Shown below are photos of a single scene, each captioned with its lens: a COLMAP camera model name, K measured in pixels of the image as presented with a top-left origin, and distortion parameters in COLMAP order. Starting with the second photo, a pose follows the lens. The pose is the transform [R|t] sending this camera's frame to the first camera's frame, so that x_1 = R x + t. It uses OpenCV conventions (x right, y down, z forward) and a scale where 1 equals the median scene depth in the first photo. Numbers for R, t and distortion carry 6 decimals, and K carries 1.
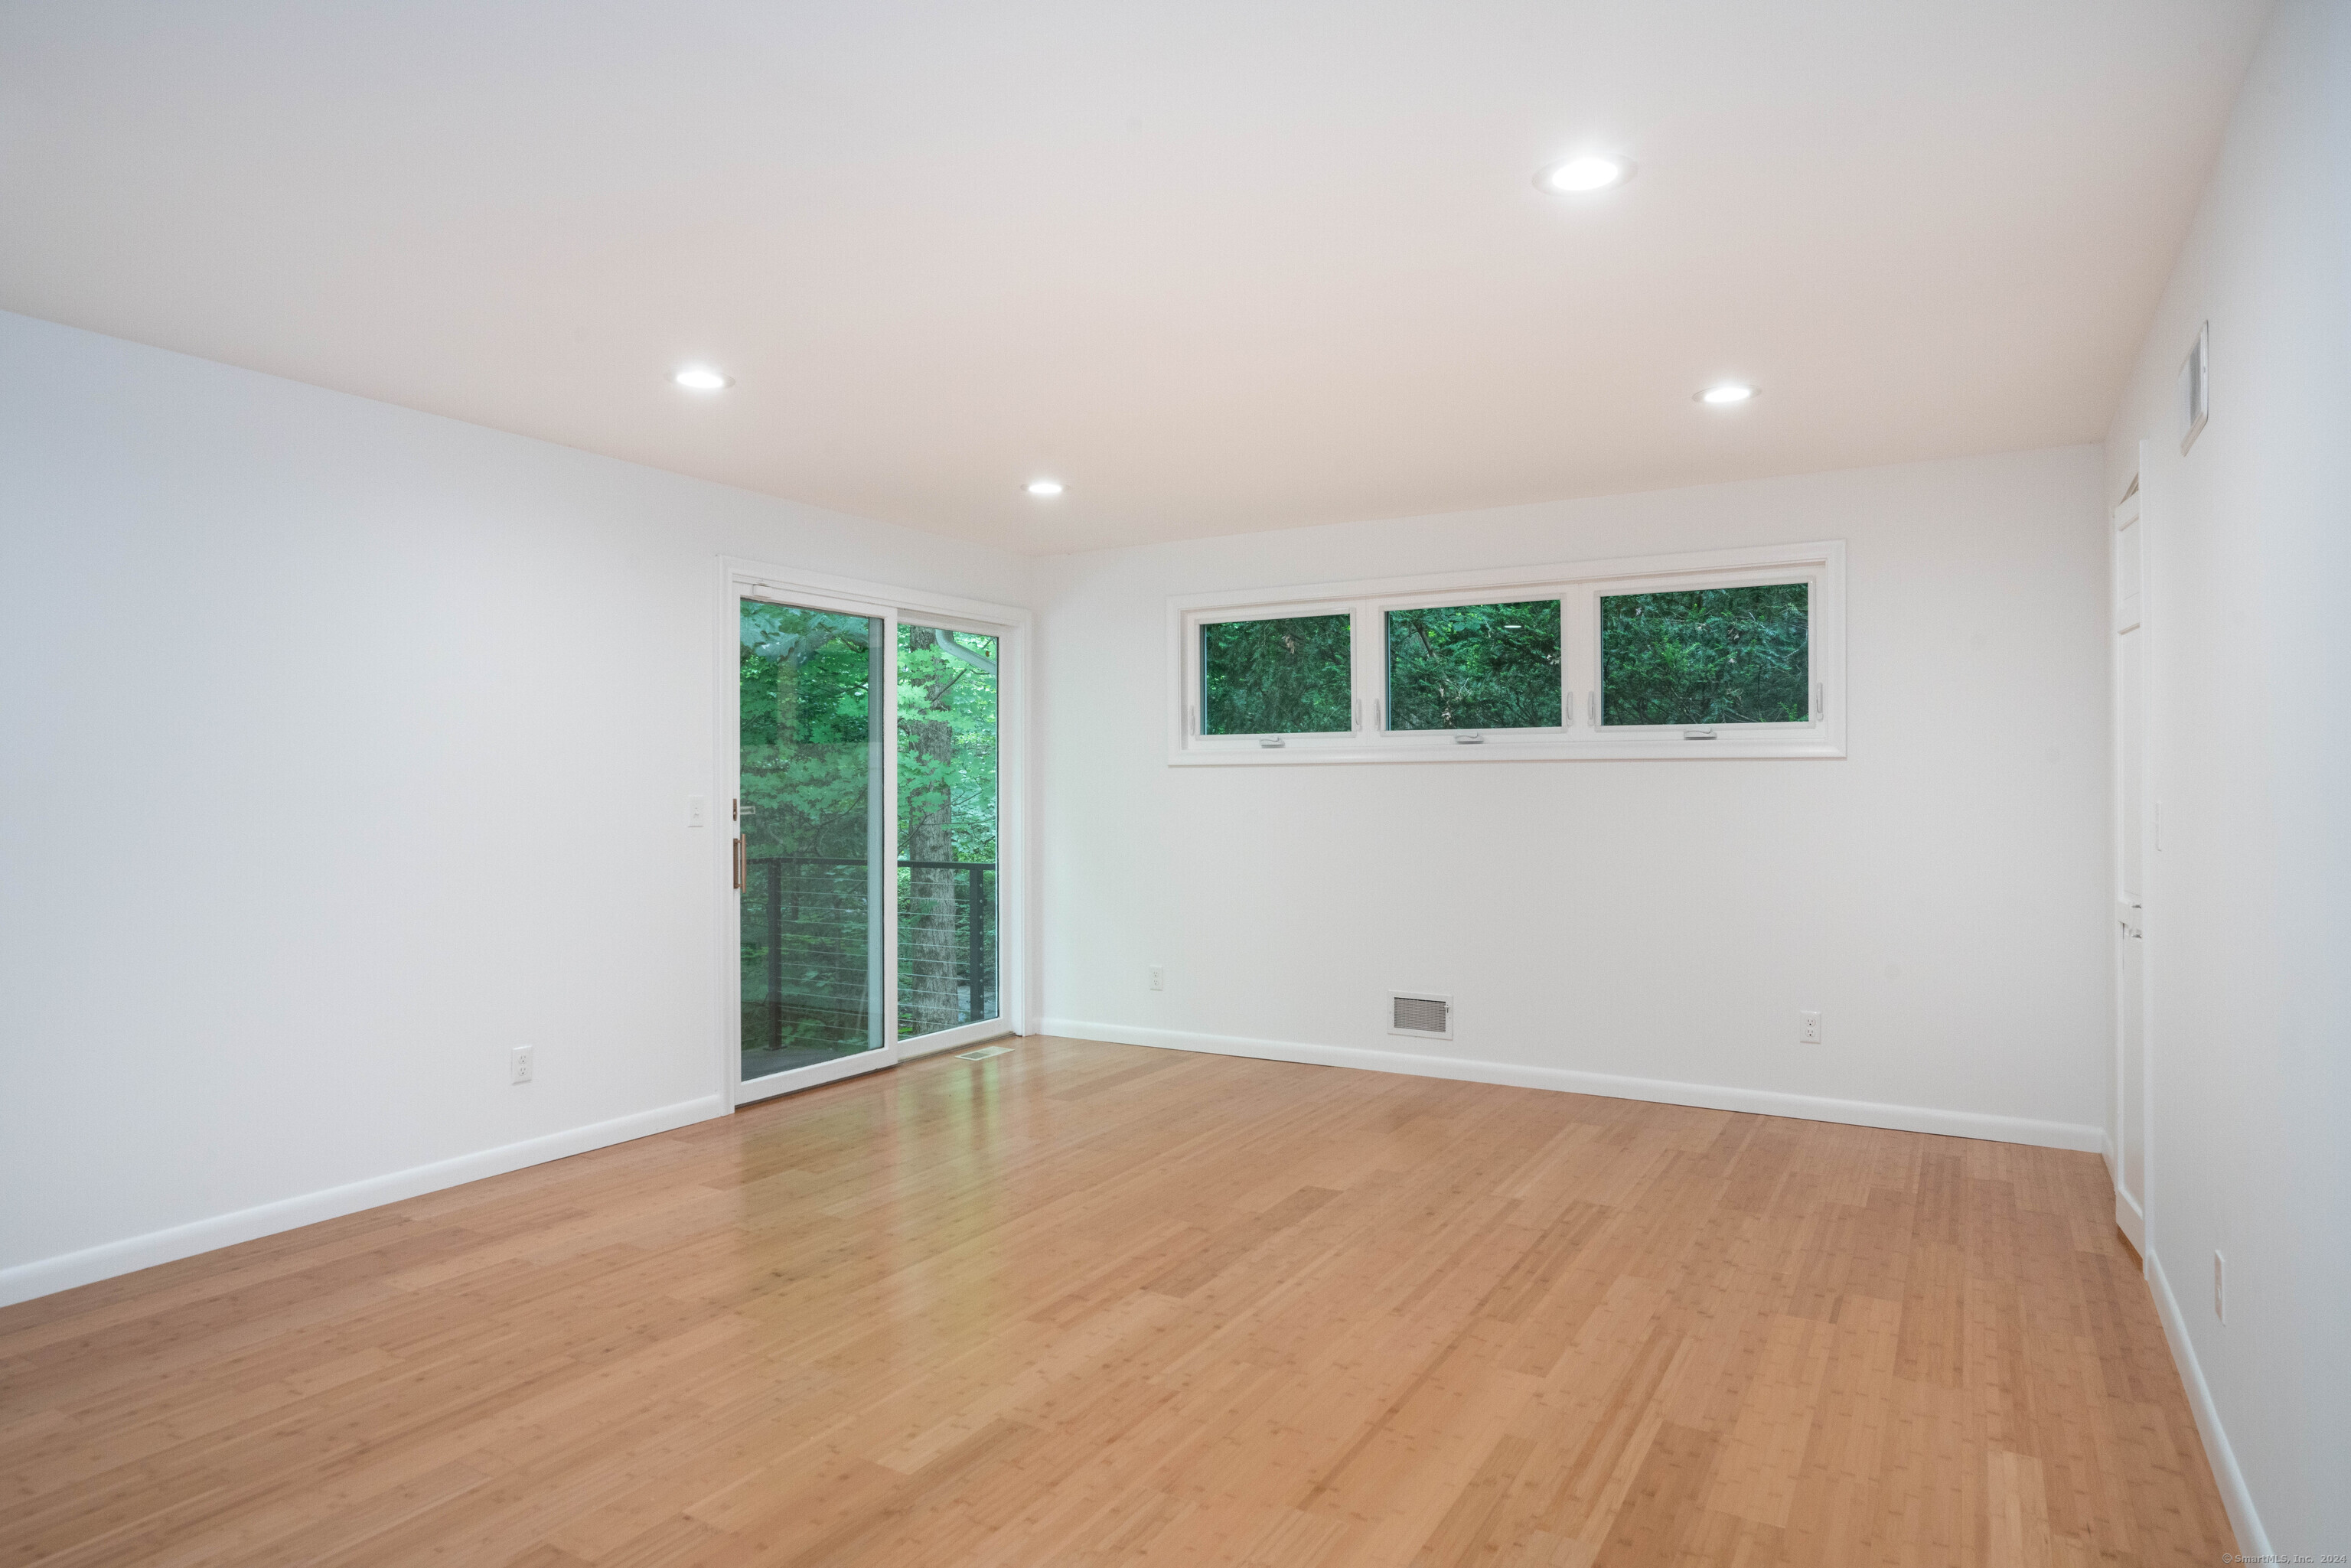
lens RADIAL K [[1313.9, 0, 1185.0], [0, 1313.9, 783.7], [0, 0, 1]] dist [-0.028836, 0.026272]
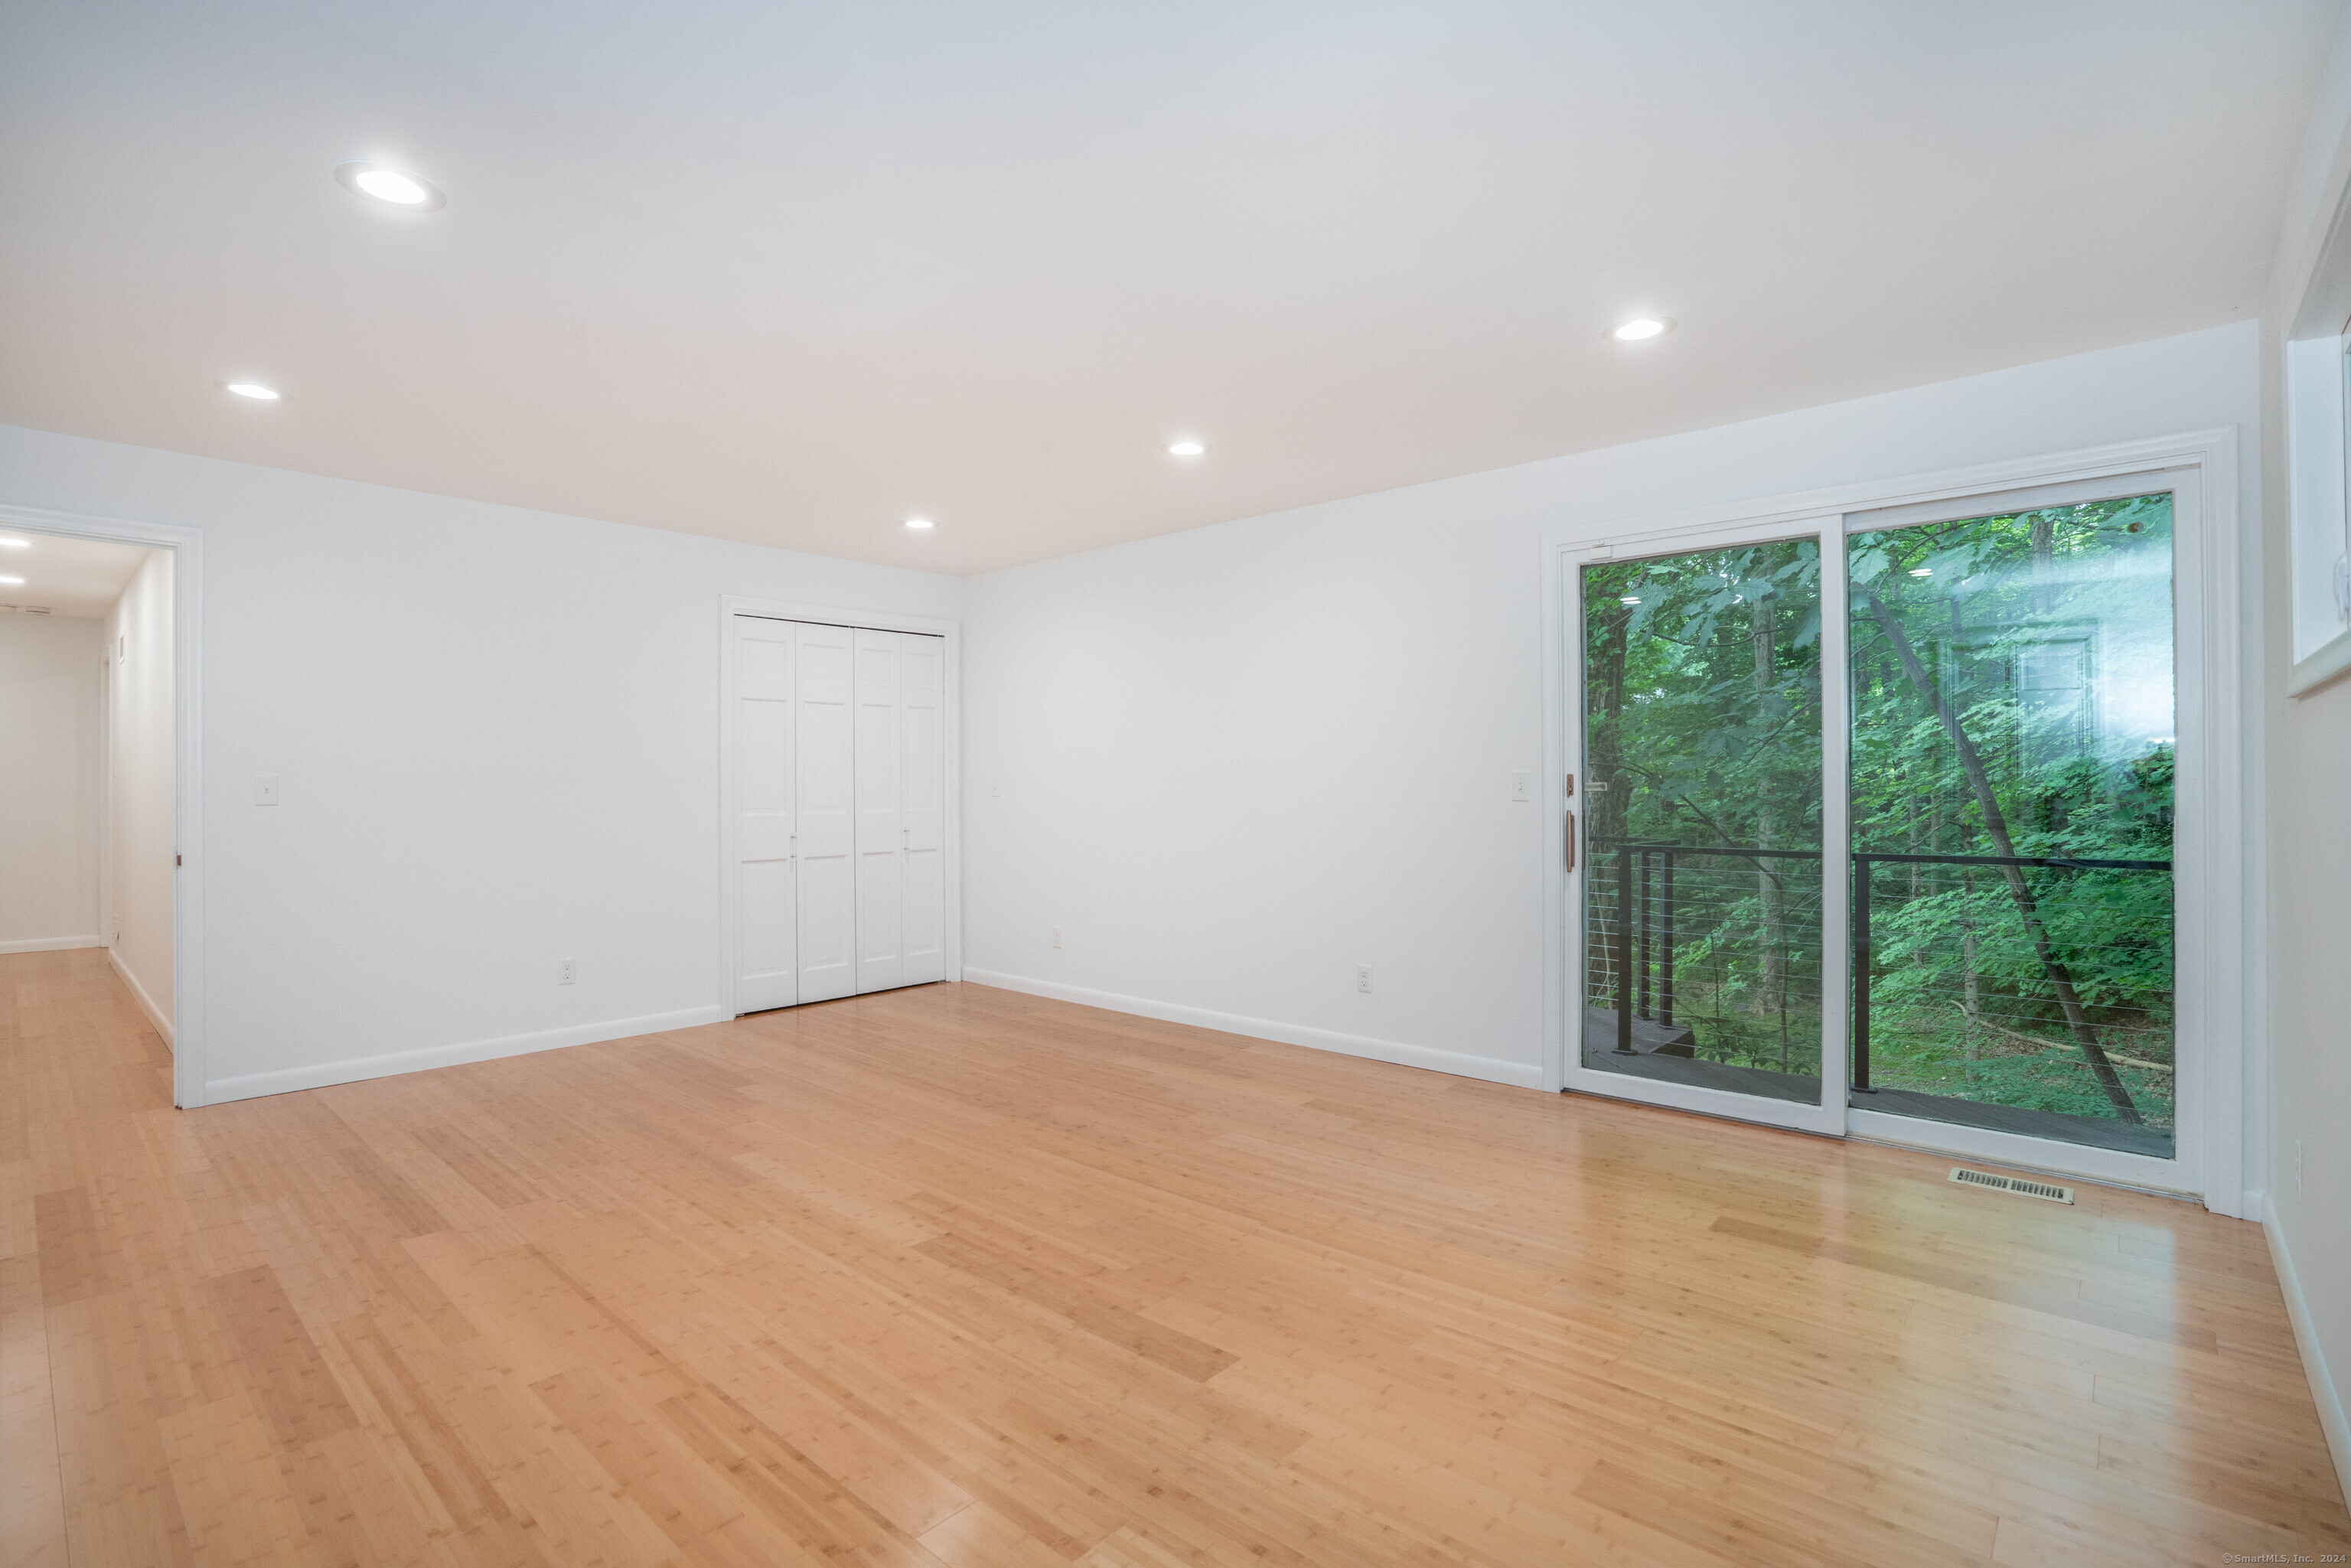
lens RADIAL K [[1093.6, 0, 1173.9], [0, 1093.6, 780.3], [0, 0, 1]] dist [-0.056605, 0.021712]
pose [[-0.185274, -0.003216, -0.982682, 0.793685], [0.004189, 0.999983, -0.004062, 0.029663], [0.982678, -0.004869, -0.185258, 1.359112]]
